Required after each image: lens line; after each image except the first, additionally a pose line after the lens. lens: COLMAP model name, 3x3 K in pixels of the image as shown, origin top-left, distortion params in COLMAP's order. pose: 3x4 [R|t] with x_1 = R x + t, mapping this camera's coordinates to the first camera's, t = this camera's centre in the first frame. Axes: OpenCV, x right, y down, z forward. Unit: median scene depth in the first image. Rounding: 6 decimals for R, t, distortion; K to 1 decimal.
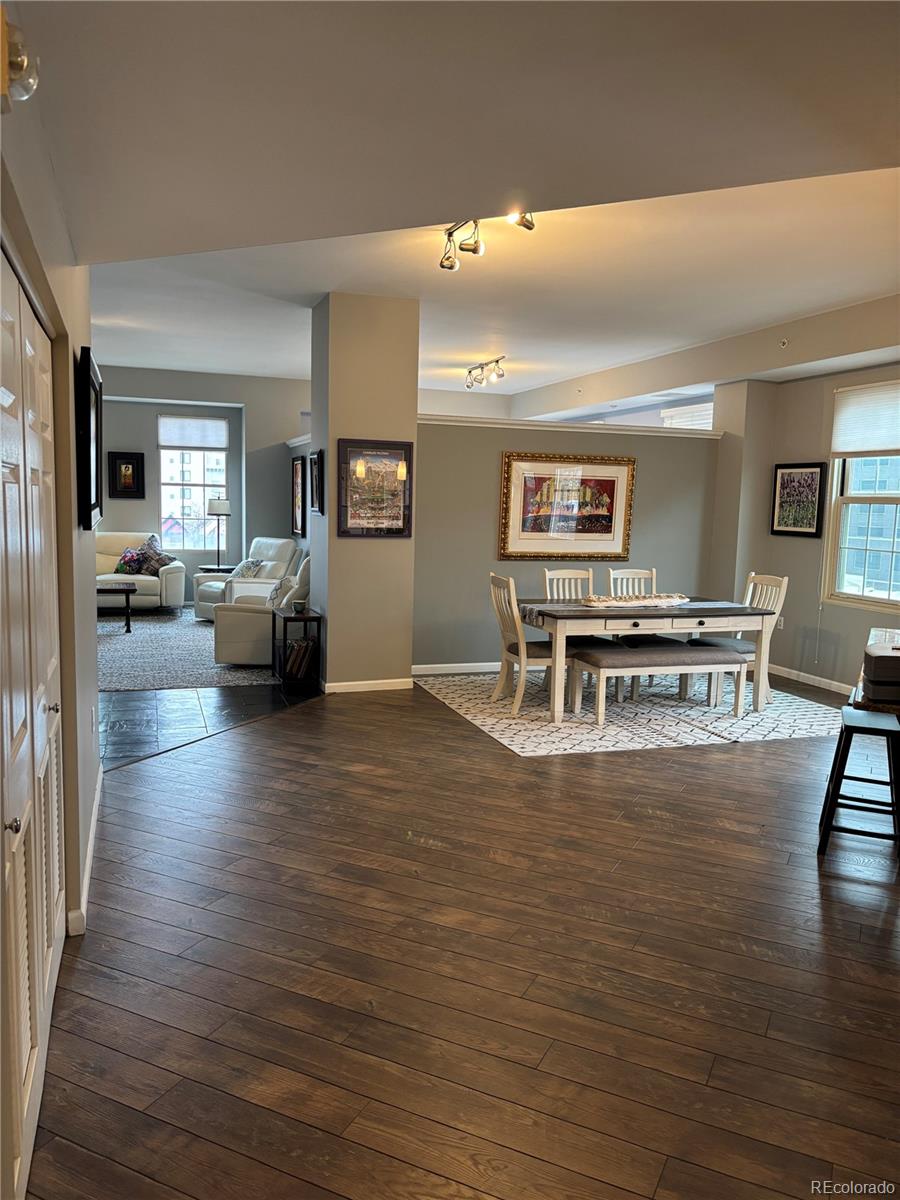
lens RADIAL K [[899.9, 0, 449.4], [0, 899.9, 612.1], [0, 0, 1]] dist [0.054209, -0.062195]
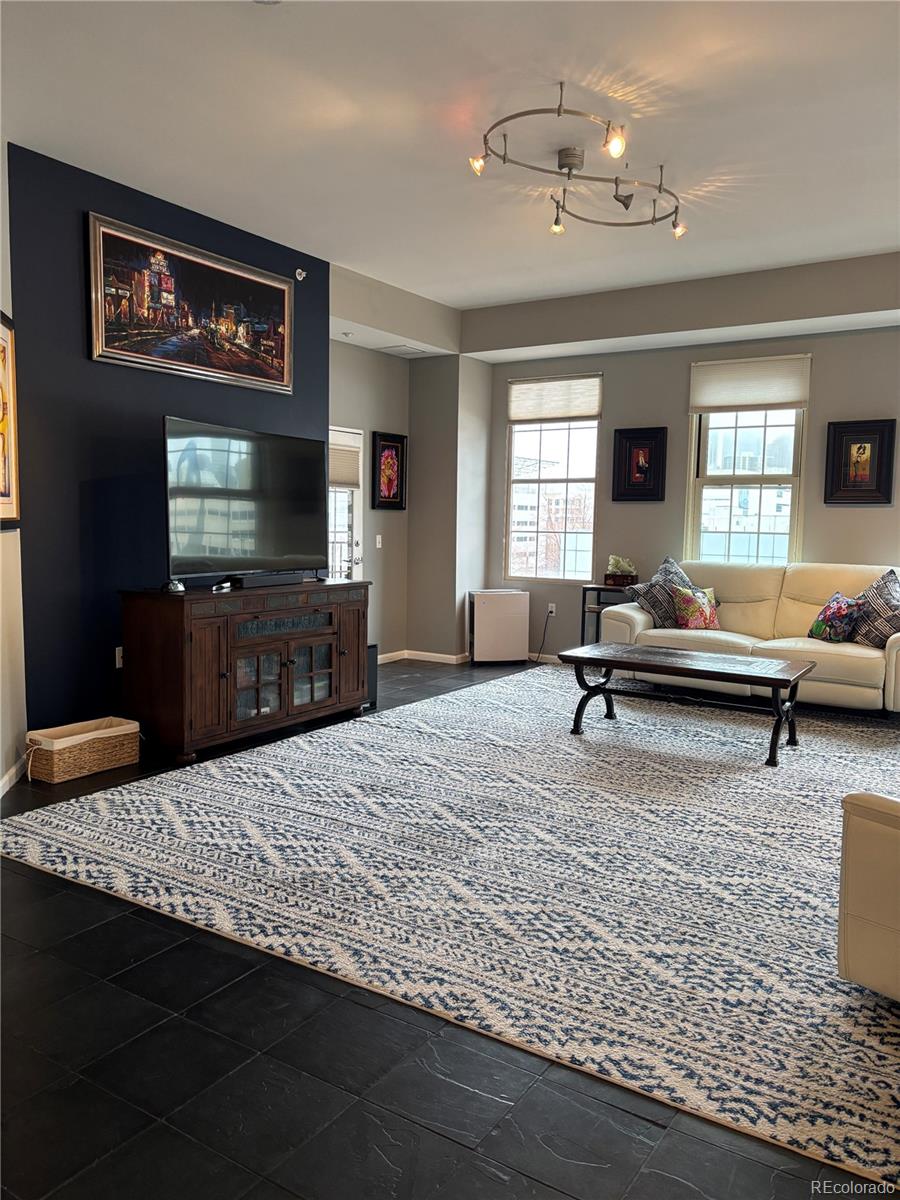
lens RADIAL K [[899.9, 0, 431.6], [0, 899.9, 608.7], [0, 0, 1]] dist [0.054209, -0.062195]
pose [[0.612181, 0.060655, -0.788388, 0.168680], [-0.093003, 0.995656, 0.004384, -0.041289], [0.785229, 0.070639, 0.615163, 0.506902]]
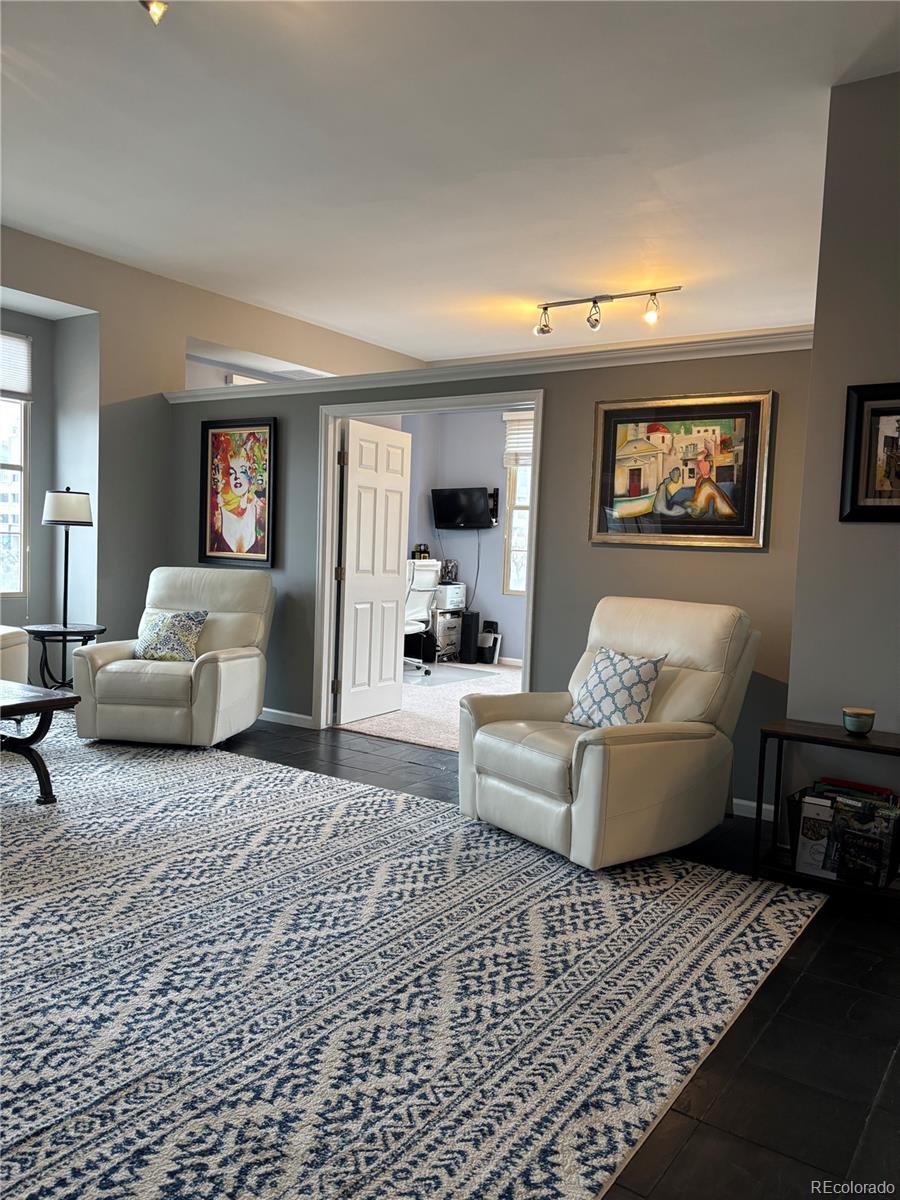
lens RADIAL K [[899.9, 0, 450.6], [0, 899.9, 606.6], [0, 0, 1]] dist [0.054209, -0.062195]
pose [[0.799861, -0.034992, 0.599164, -0.108201], [0.051656, 0.998608, -0.010639, -0.046009], [-0.597958, 0.039460, 0.800556, 0.511746]]
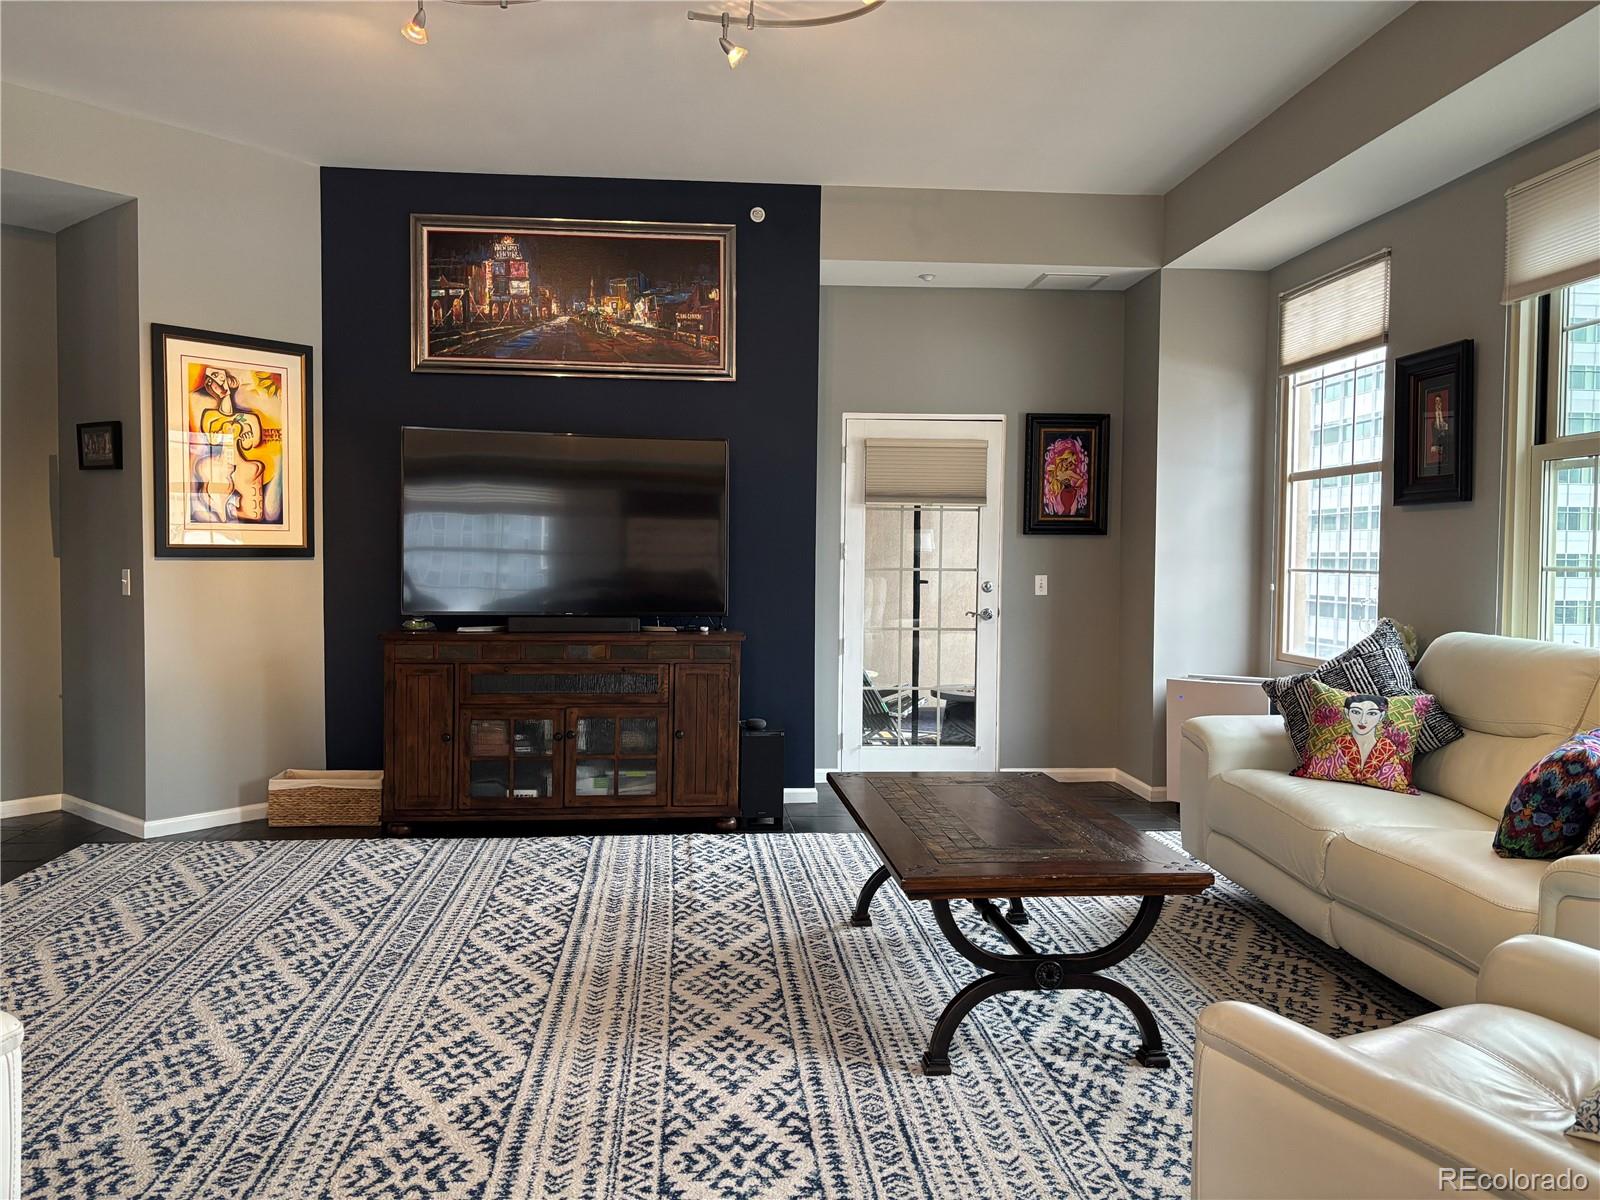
lens RADIAL K [[1199.9, 0, 793.6], [0, 1199.9, 592.8], [0, 0, 1]] dist [0.054209, -0.062195]
pose [[-0.233843, -0.000374, -0.972274, 0.186716], [-0.132467, 0.990687, 0.031479, -0.079032], [0.963208, 0.136156, -0.231715, 0.862469]]
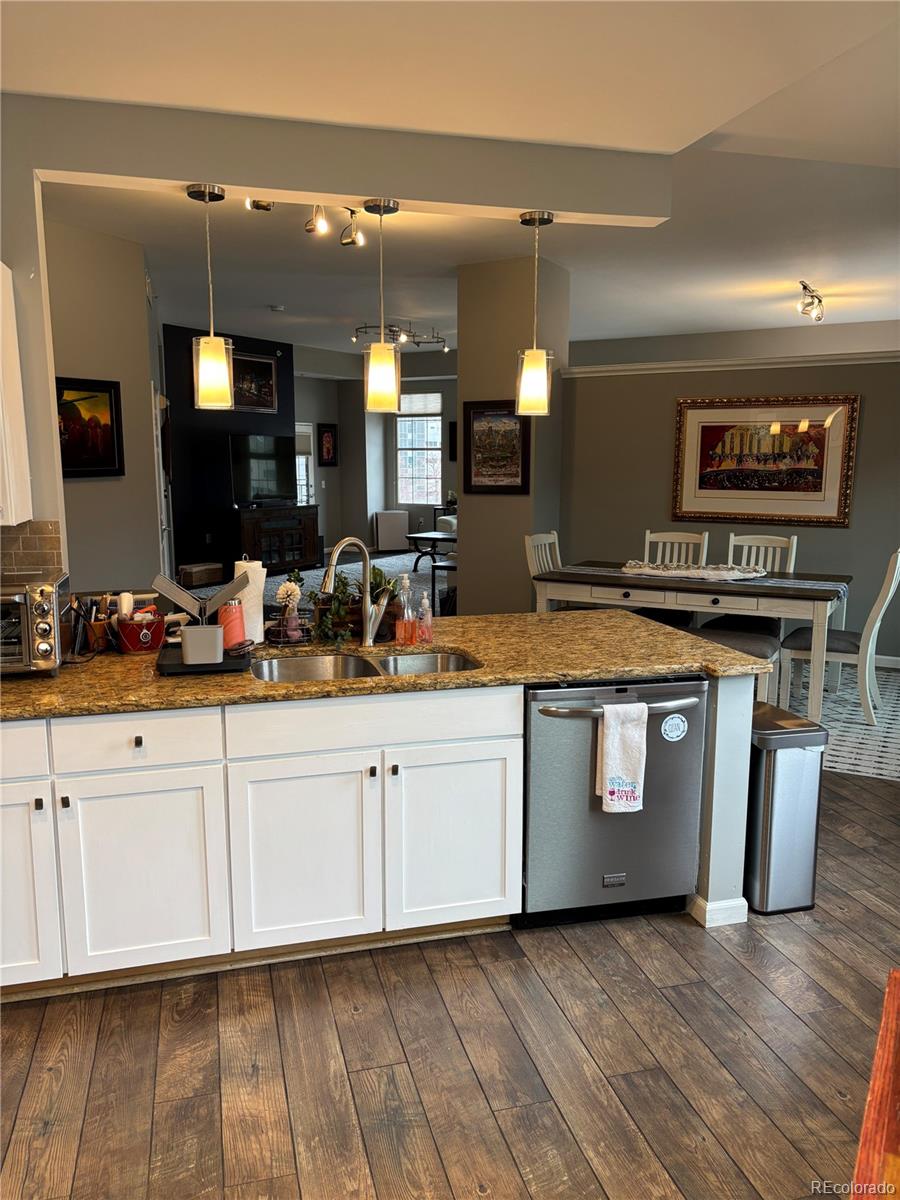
lens RADIAL K [[899.9, 0, 453.9], [0, 899.9, 605.3], [0, 0, 1]] dist [0.054209, -0.062195]
pose [[0.669507, 0.096224, -0.736547, 0.589010], [-0.072608, 0.995303, 0.064029, -0.016120], [0.739249, 0.010611, 0.673349, 0.232721]]
